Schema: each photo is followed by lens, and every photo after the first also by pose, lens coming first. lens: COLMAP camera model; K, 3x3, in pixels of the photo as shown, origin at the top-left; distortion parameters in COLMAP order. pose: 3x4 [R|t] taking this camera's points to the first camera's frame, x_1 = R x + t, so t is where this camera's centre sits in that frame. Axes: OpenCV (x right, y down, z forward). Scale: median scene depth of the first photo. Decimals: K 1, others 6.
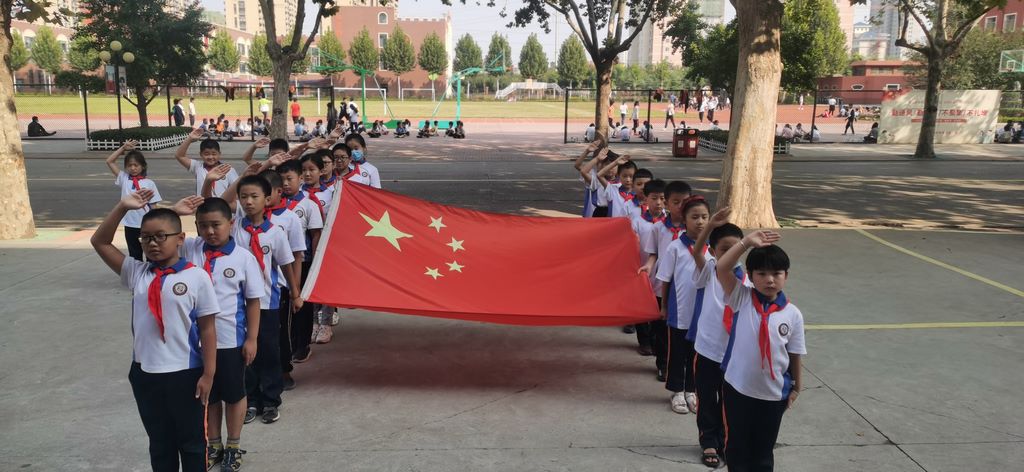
lens RADIAL K [[775.9, 0, 515.1], [0, 775.9, 235.2], [0, 0, 1]] dist [0.054125, -0.030825]
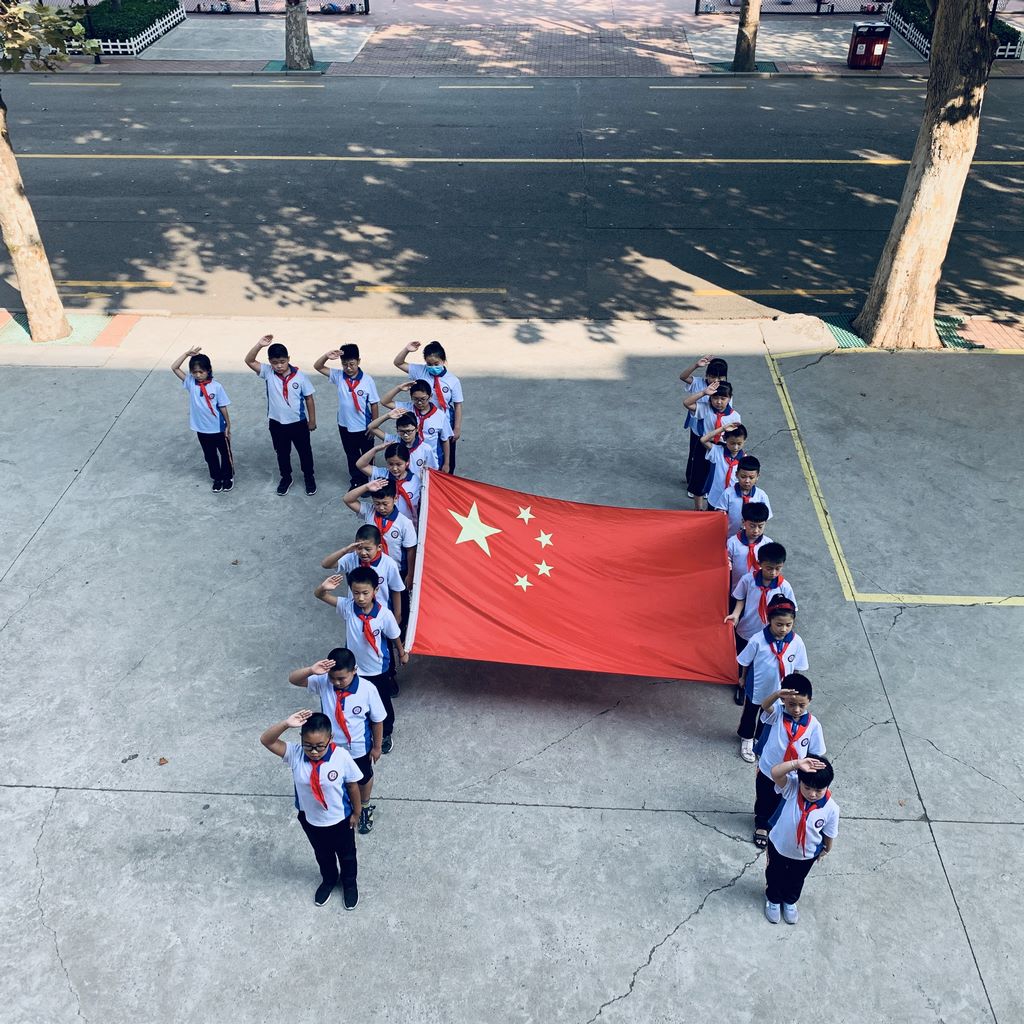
lens RADIAL K [[1028.2, 0, 512.7], [0, 1028.2, 512.0], [0, 0, 1]] dist [0.015534, 0.000000]
pose [[0.995517, 0.043478, -0.083992, -0.011293], [-0.003366, 0.903796, 0.427950, -0.660473], [0.094518, -0.425749, 0.899891, -0.184743]]
